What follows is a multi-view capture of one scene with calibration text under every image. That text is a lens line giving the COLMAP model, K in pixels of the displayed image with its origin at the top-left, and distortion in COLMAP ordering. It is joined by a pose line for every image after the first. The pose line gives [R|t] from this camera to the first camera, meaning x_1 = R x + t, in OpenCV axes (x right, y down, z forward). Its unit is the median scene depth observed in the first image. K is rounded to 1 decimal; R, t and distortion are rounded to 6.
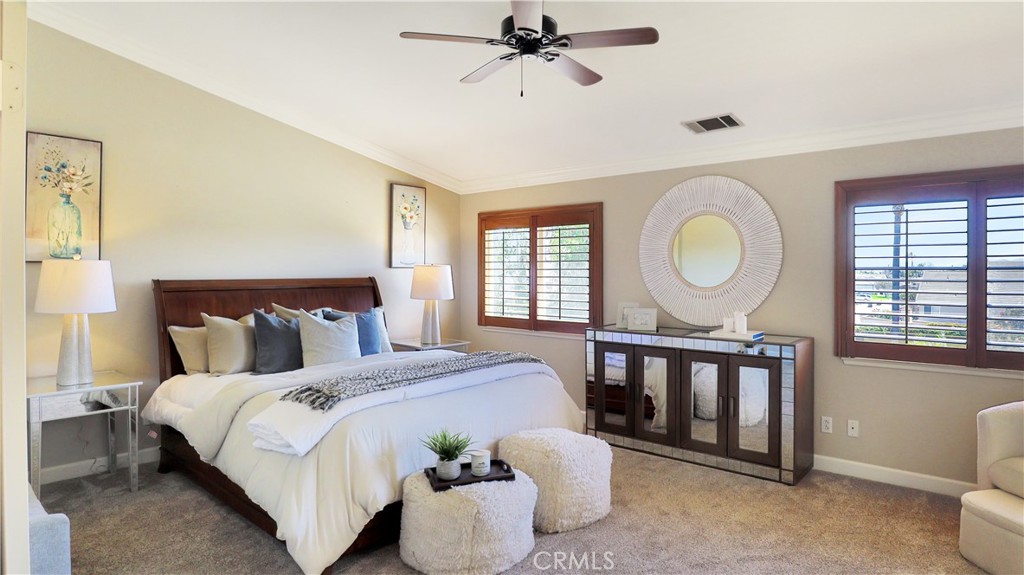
lens RADIAL K [[583.3, 0, 521.1], [0, 583.3, 277.6], [0, 0, 1]] dist [-0.045941, 0.017666]
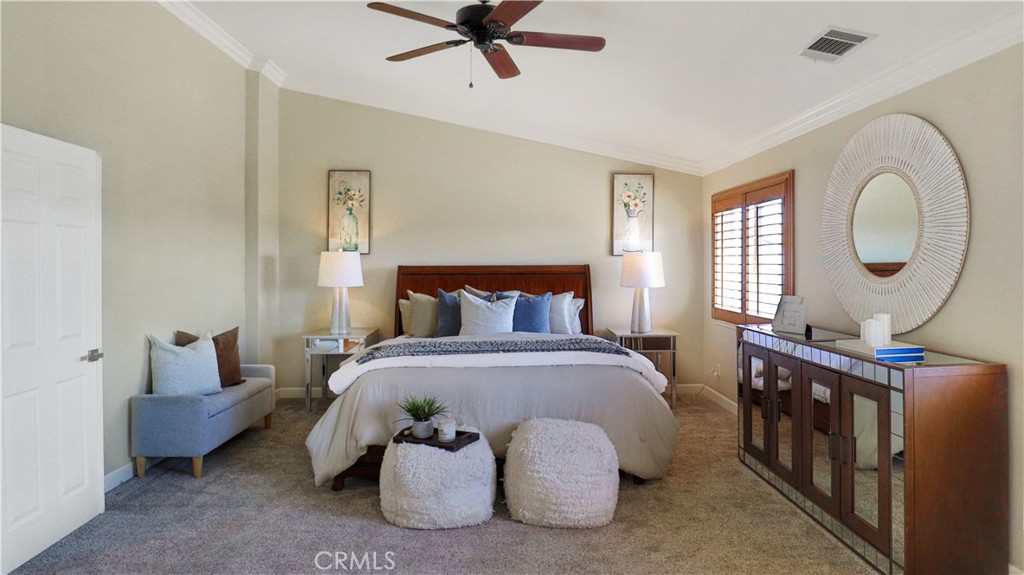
lens RADIAL K [[583.3, 0, 526.5], [0, 583.3, 268.7], [0, 0, 1]] dist [-0.045941, 0.017666]
pose [[0.692848, 0.004062, -0.721073, 0.584632], [-0.005210, 0.999986, 0.000627, 0.009278], [0.721065, 0.003323, 0.692859, 0.248896]]
